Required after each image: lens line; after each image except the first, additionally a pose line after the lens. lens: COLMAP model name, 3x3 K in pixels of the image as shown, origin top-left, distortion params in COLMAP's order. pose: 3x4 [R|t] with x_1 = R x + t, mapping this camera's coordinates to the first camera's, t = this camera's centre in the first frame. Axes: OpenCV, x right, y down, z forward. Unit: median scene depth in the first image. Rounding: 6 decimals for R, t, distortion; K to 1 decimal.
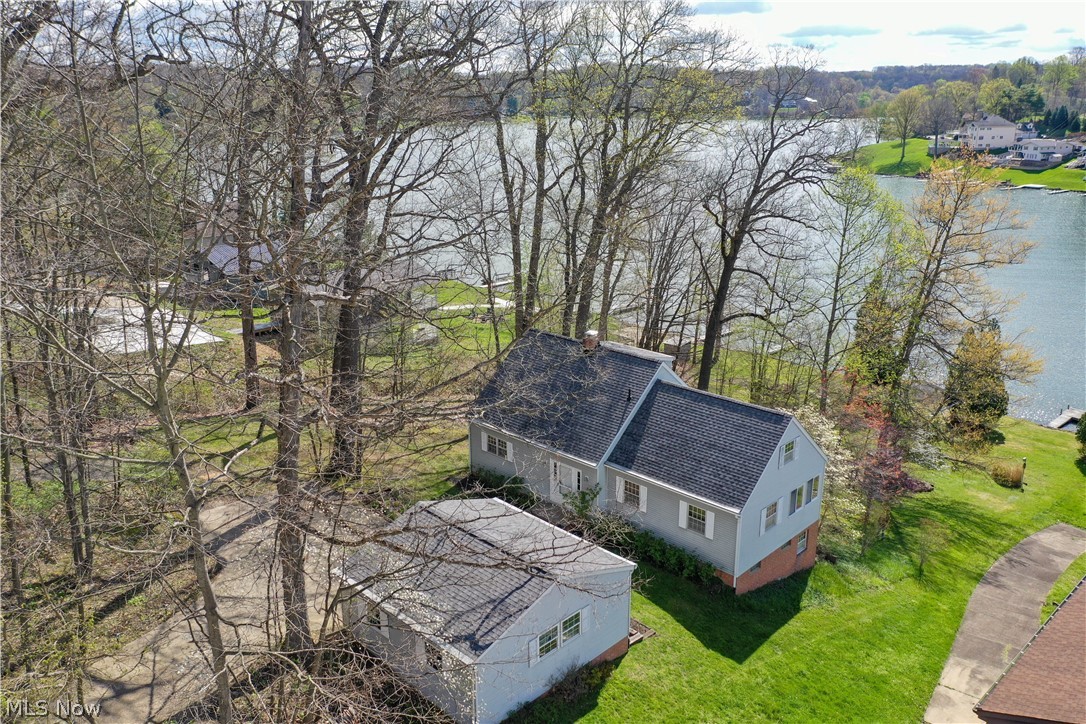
lens RADIAL K [[857.8, 0, 543.0], [0, 857.8, 362.0], [0, 0, 1]] dist [-0.001787, -0.005145]
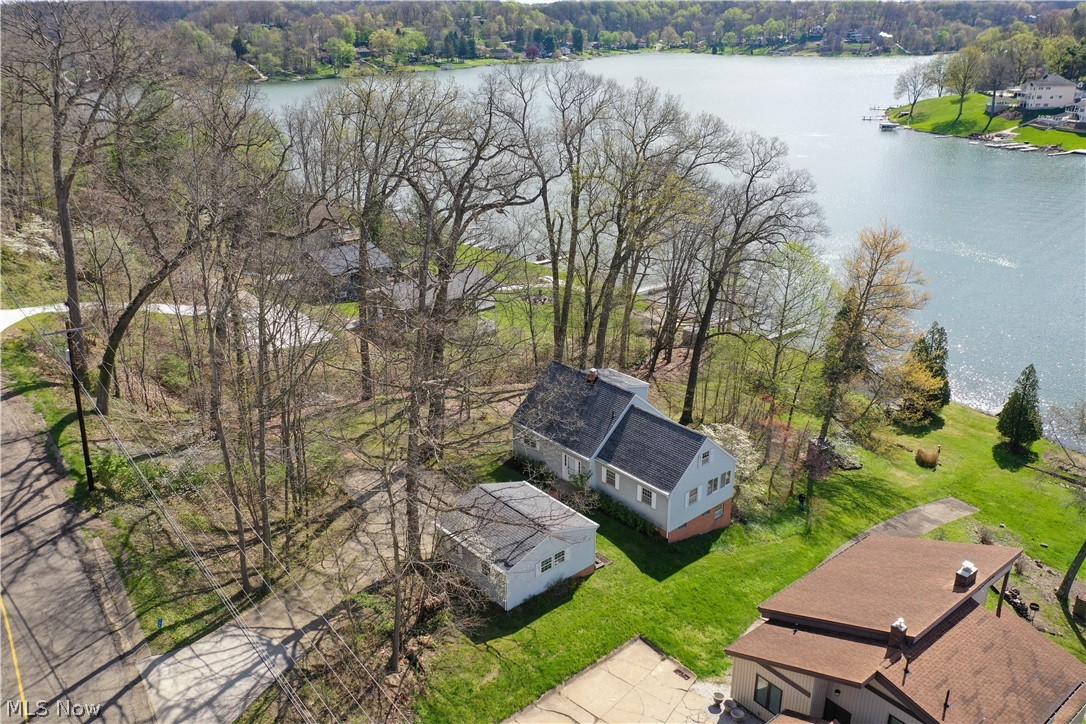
lens RADIAL K [[857.8, 0, 543.0], [0, 857.8, 362.0], [0, 0, 1]] dist [-0.001787, -0.005145]
pose [[0.997249, 0.026425, -0.069253, 0.083890], [-0.020877, 0.996604, 0.079649, -0.191900], [0.071122, -0.077984, 0.994414, -0.602439]]
